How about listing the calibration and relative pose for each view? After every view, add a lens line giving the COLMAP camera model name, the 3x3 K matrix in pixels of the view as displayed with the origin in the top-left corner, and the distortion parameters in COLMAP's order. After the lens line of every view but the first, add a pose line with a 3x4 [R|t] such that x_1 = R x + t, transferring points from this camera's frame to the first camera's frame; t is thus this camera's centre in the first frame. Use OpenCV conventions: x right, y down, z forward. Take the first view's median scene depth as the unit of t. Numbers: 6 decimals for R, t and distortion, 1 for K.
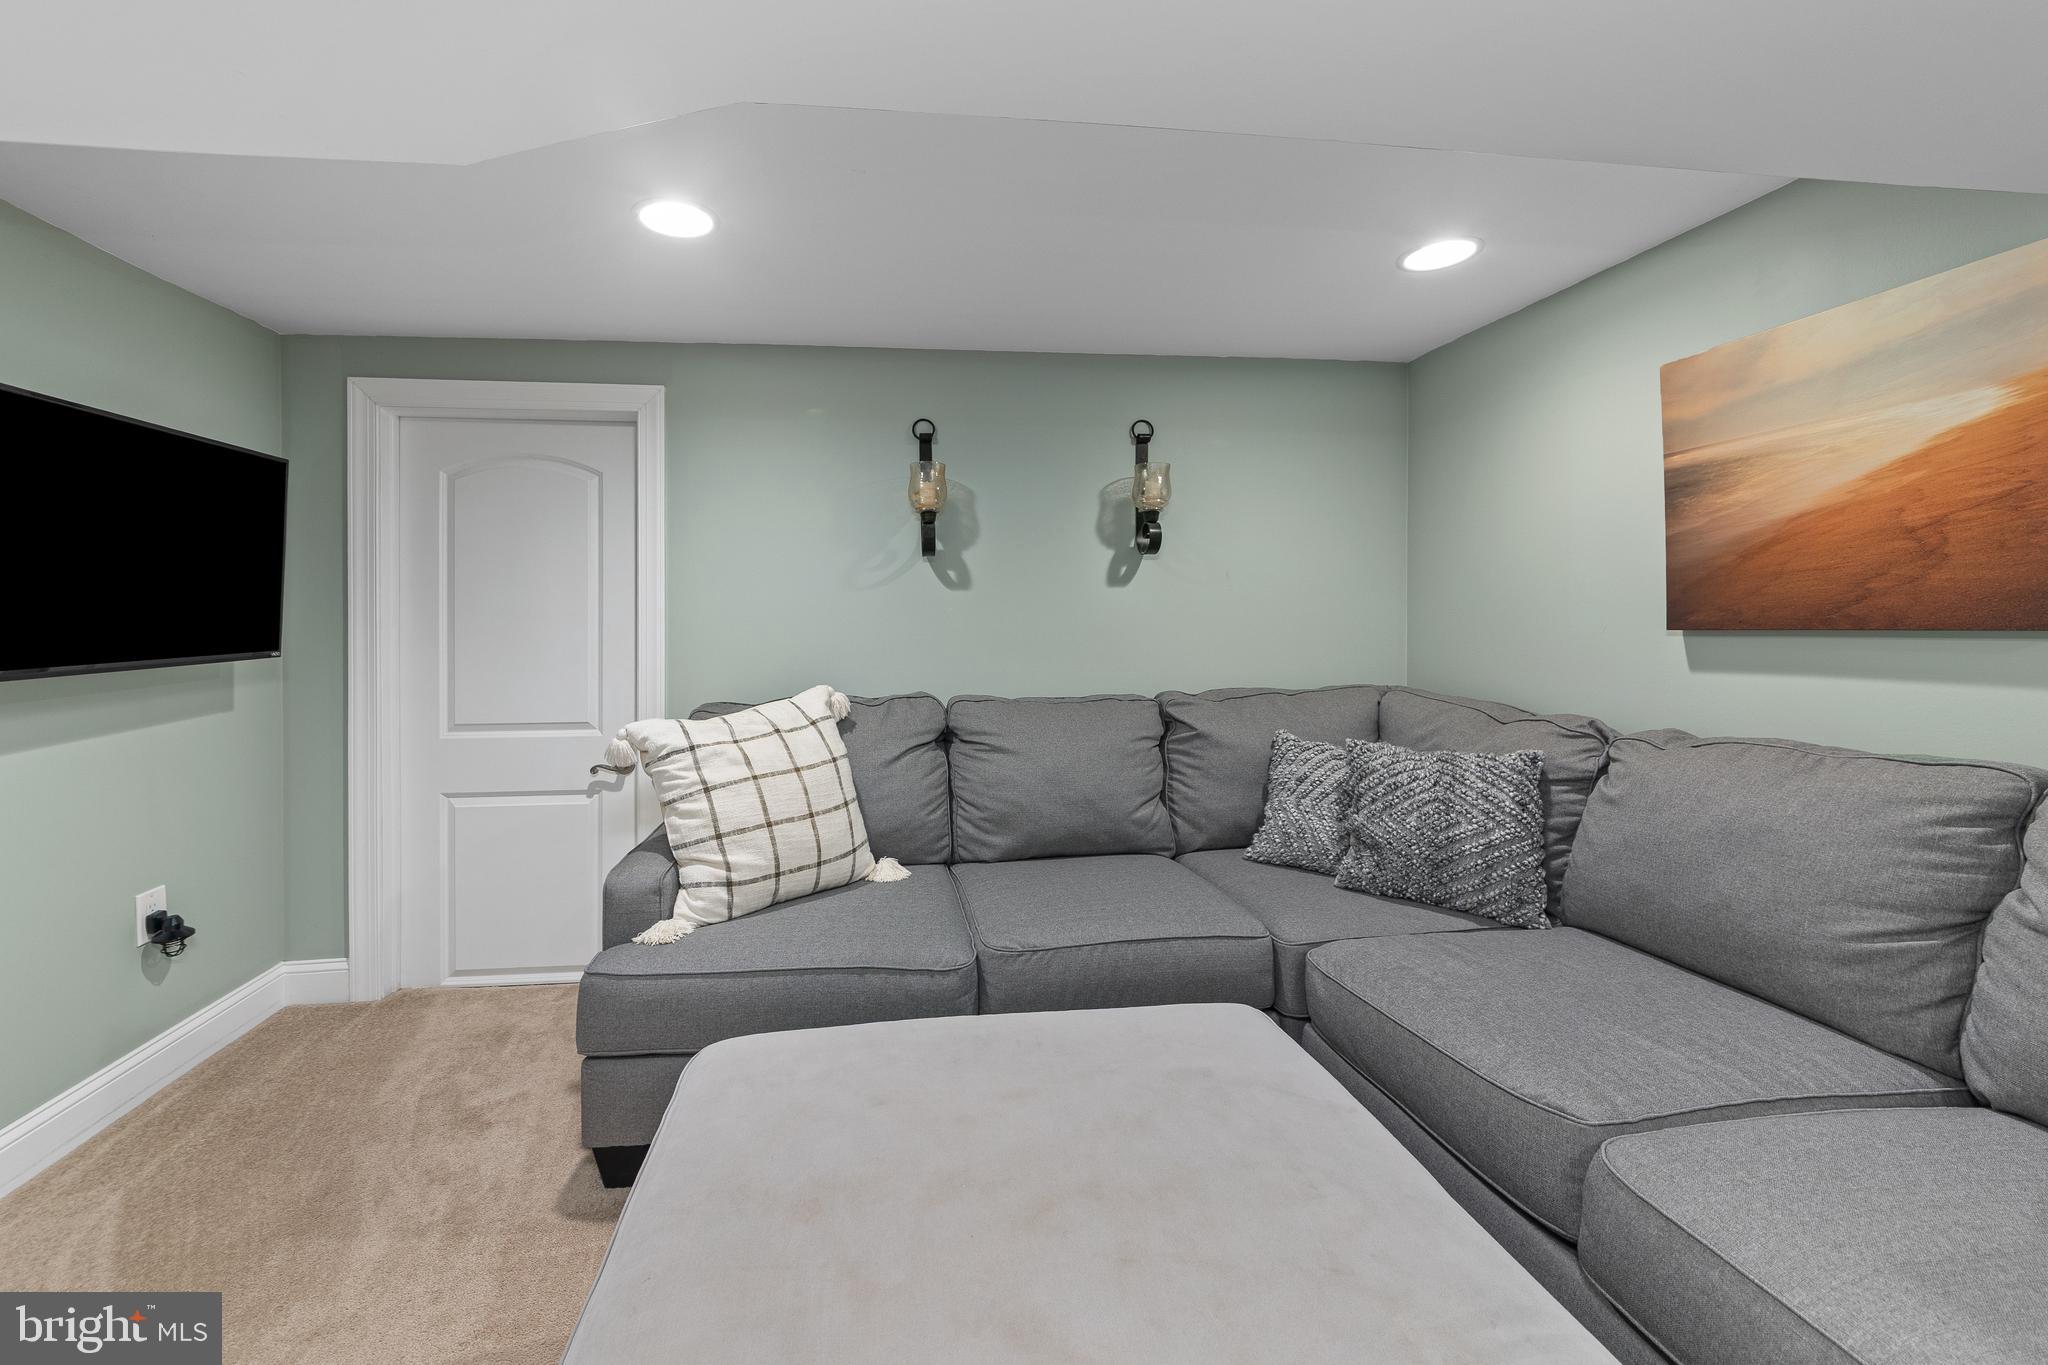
lens RADIAL K [[780.4, 0, 987.3], [0, 780.4, 650.3], [0, 0, 1]] dist [-0.025486, 0.000016]
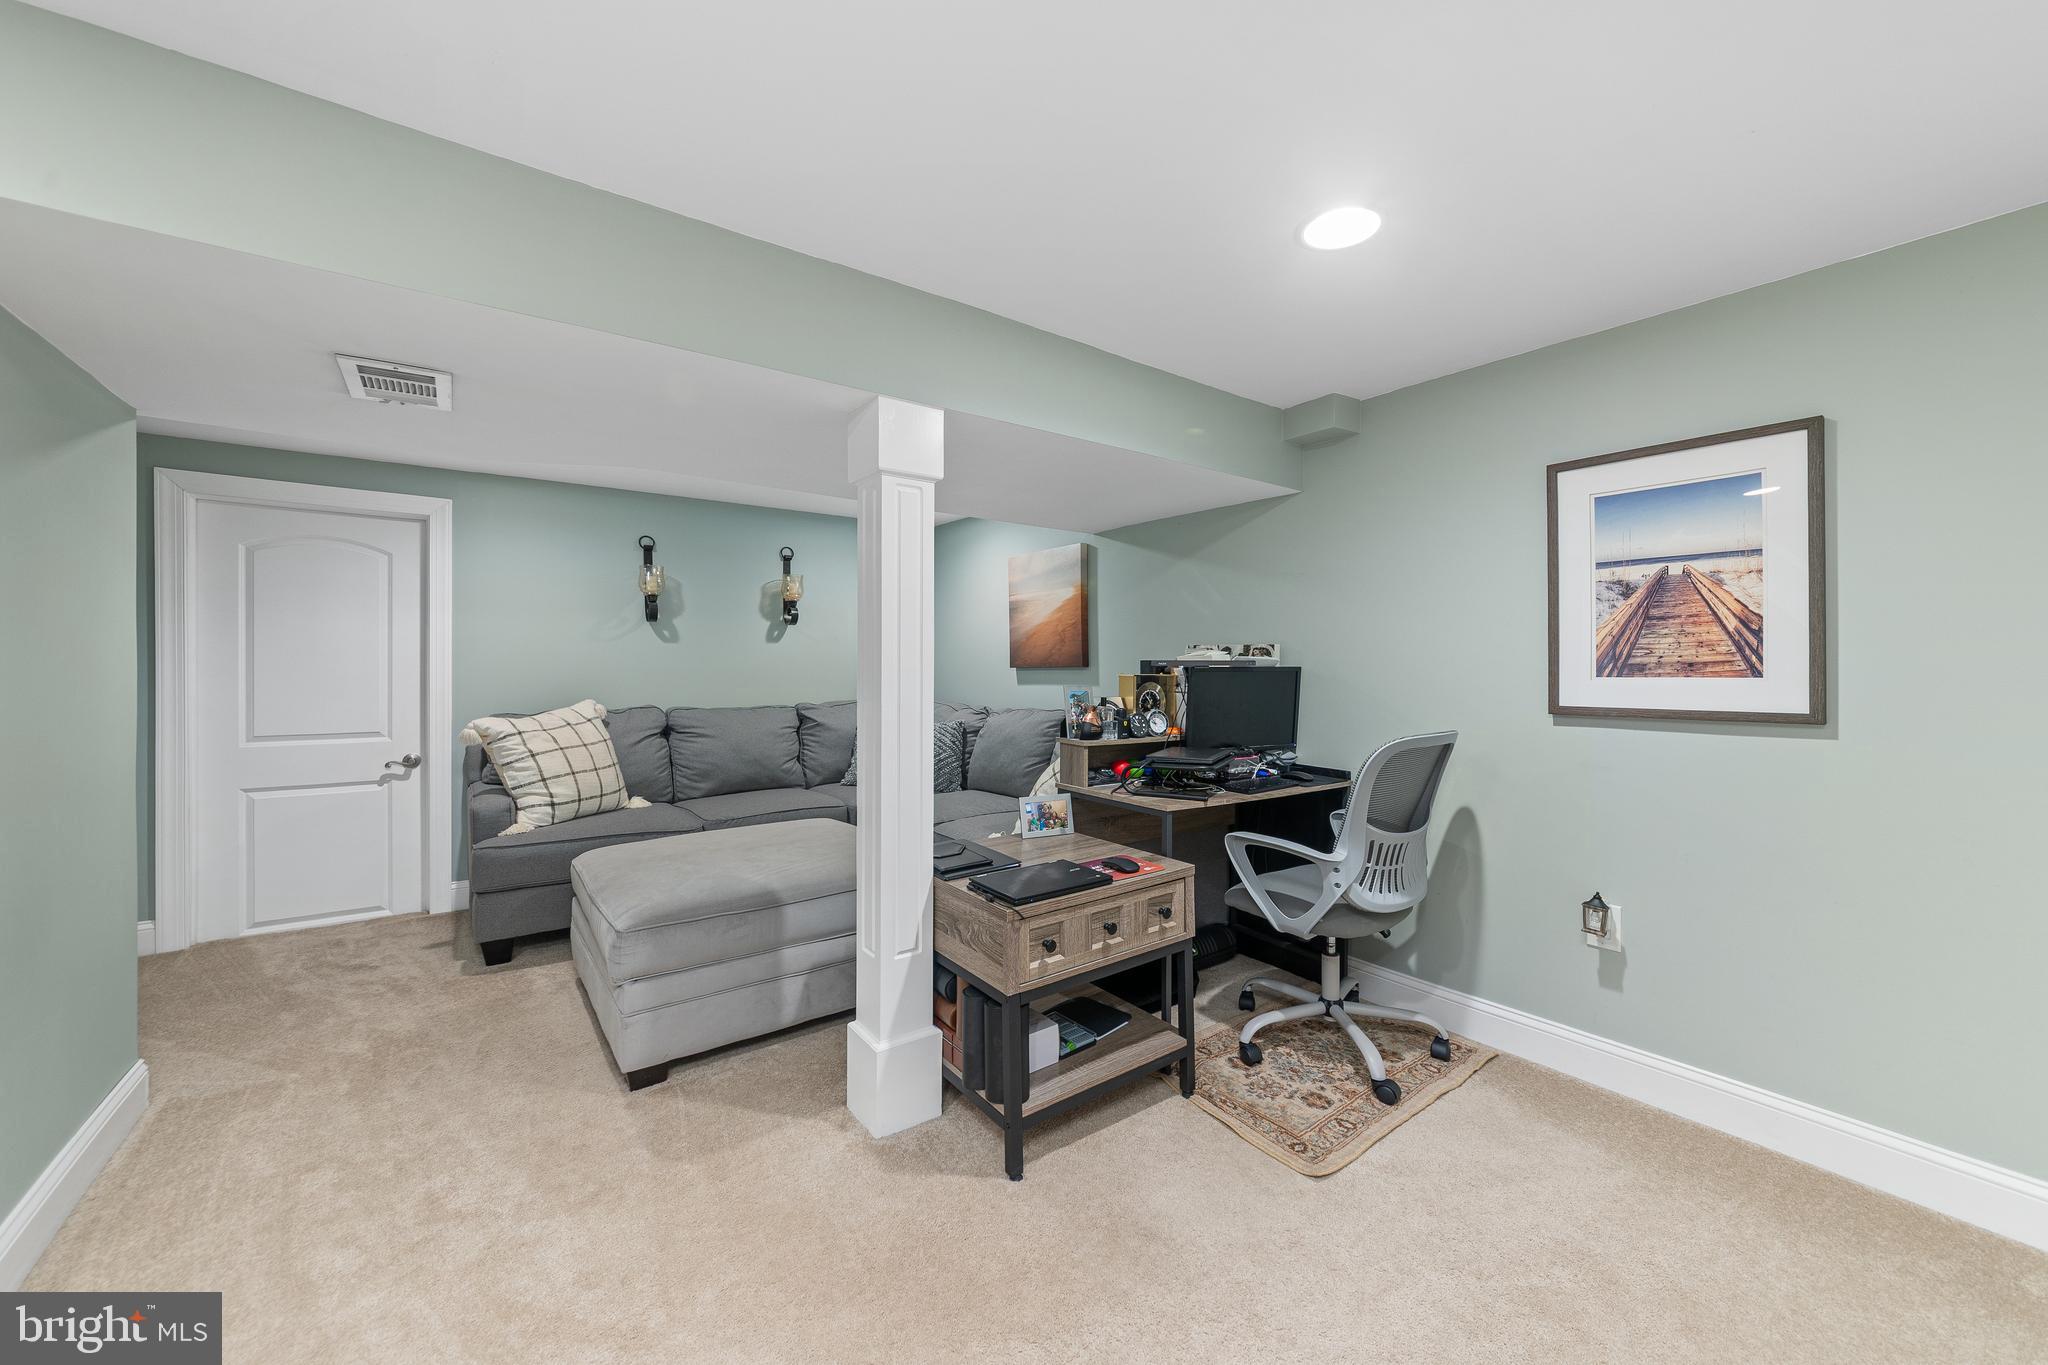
lens RADIAL K [[775.3, 0, 1032.4], [0, 775.3, 671.6], [0, 0, 1]] dist [-0.007985, -0.000315]
pose [[0.881054, 0.003531, 0.473002, -0.166878], [0.011002, 0.999549, -0.027955, 0.043918], [-0.472887, 0.029834, 0.880618, -0.954021]]
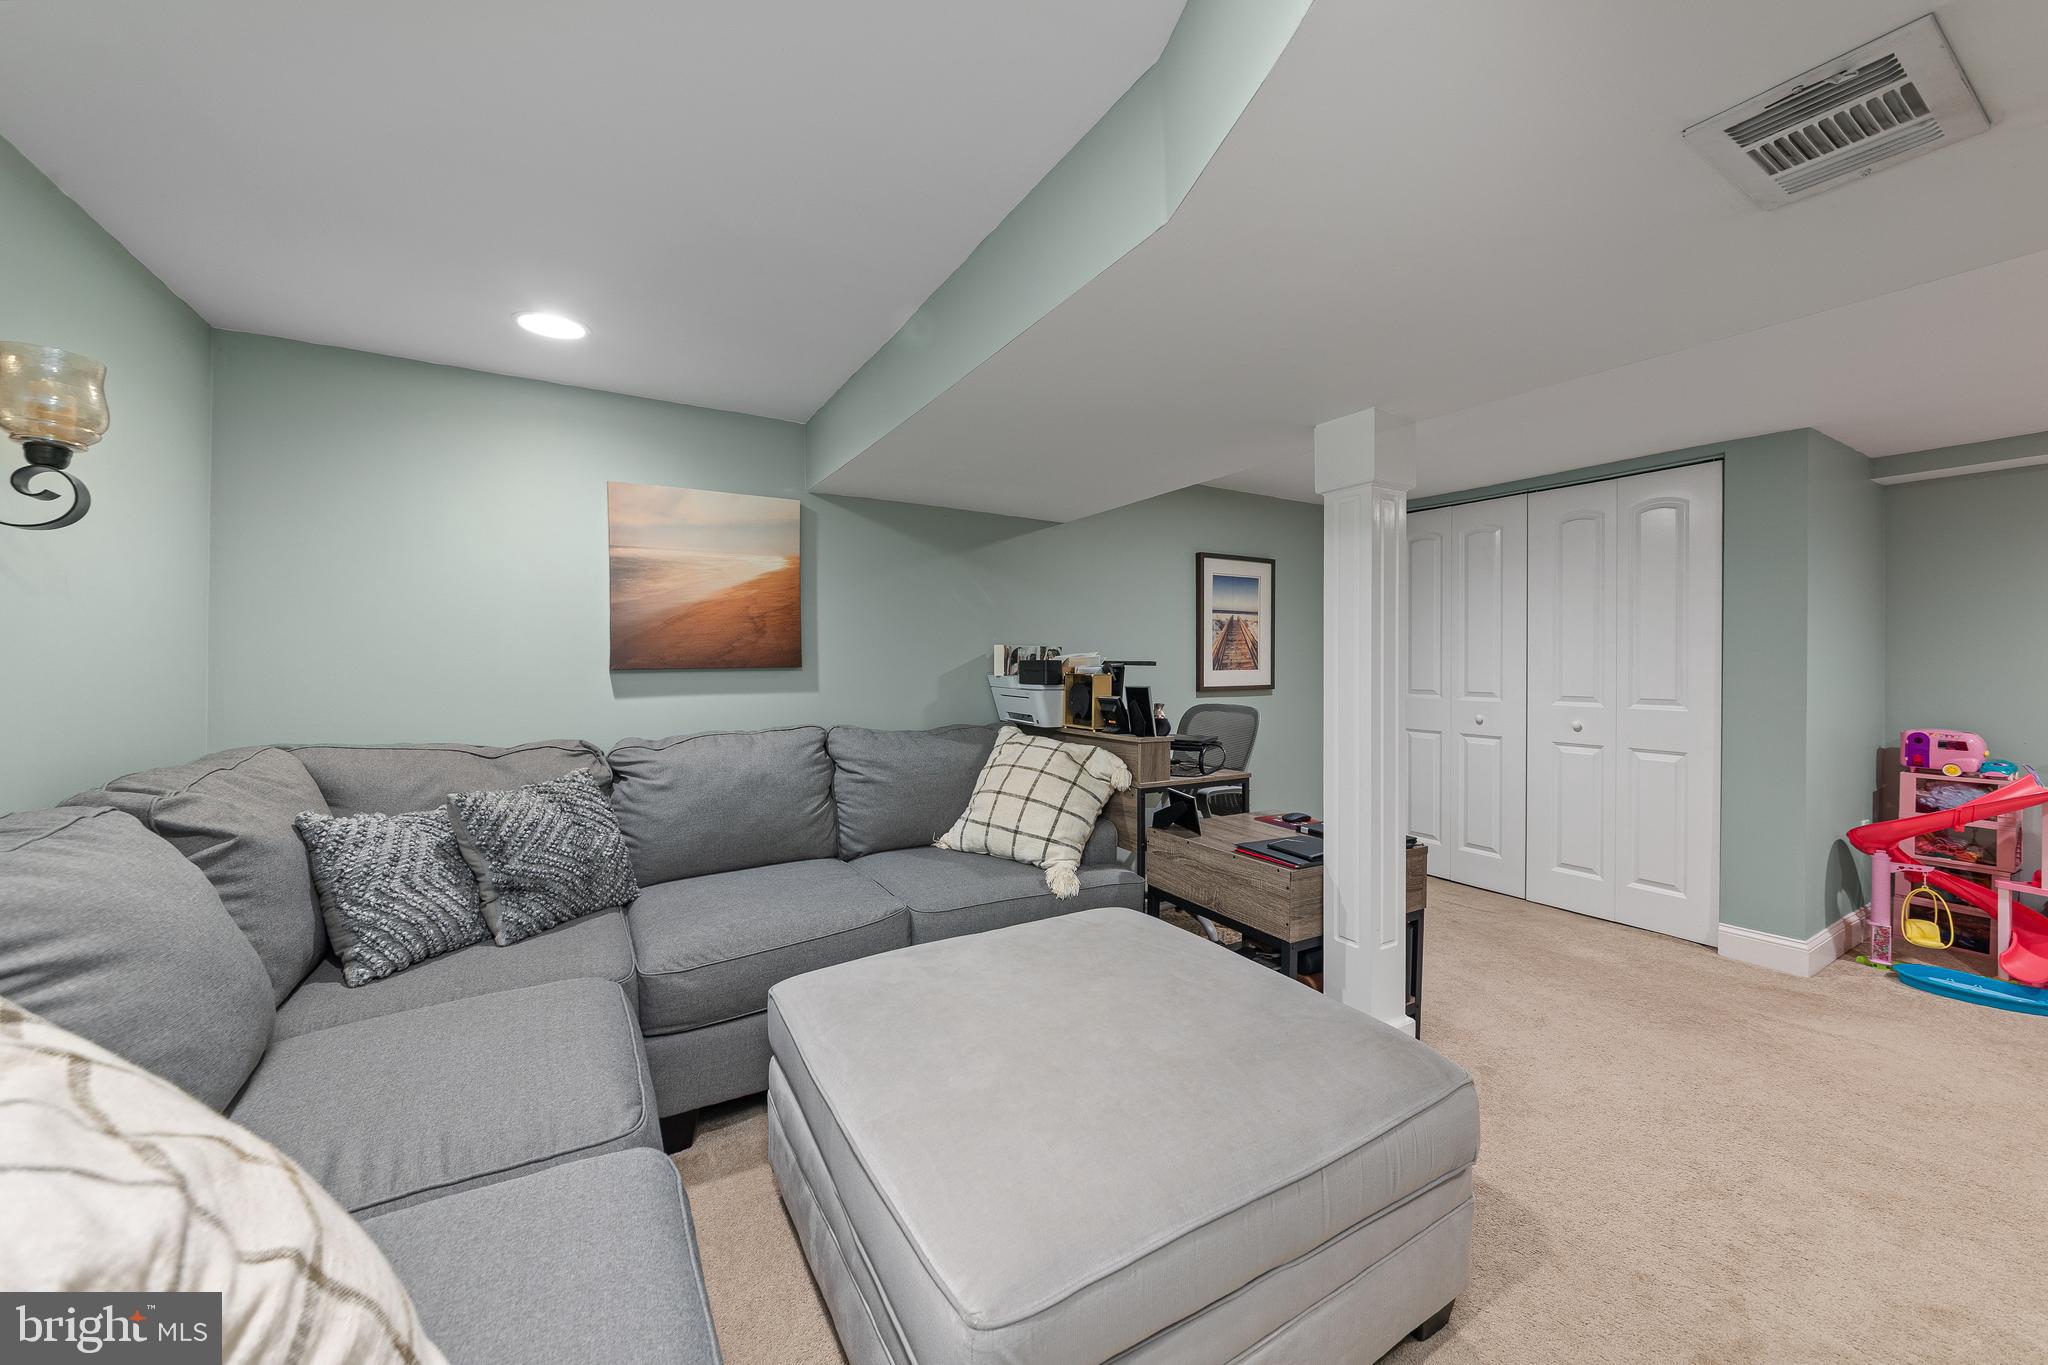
lens RADIAL K [[775.3, 0, 1032.4], [0, 775.3, 671.6], [0, 0, 1]] dist [-0.007985, -0.000315]
pose [[-0.398649, -0.010952, 0.917038, -0.594427], [0.032649, 0.999125, 0.026126, -0.028253], [-0.916522, 0.040355, -0.397942, 0.694743]]
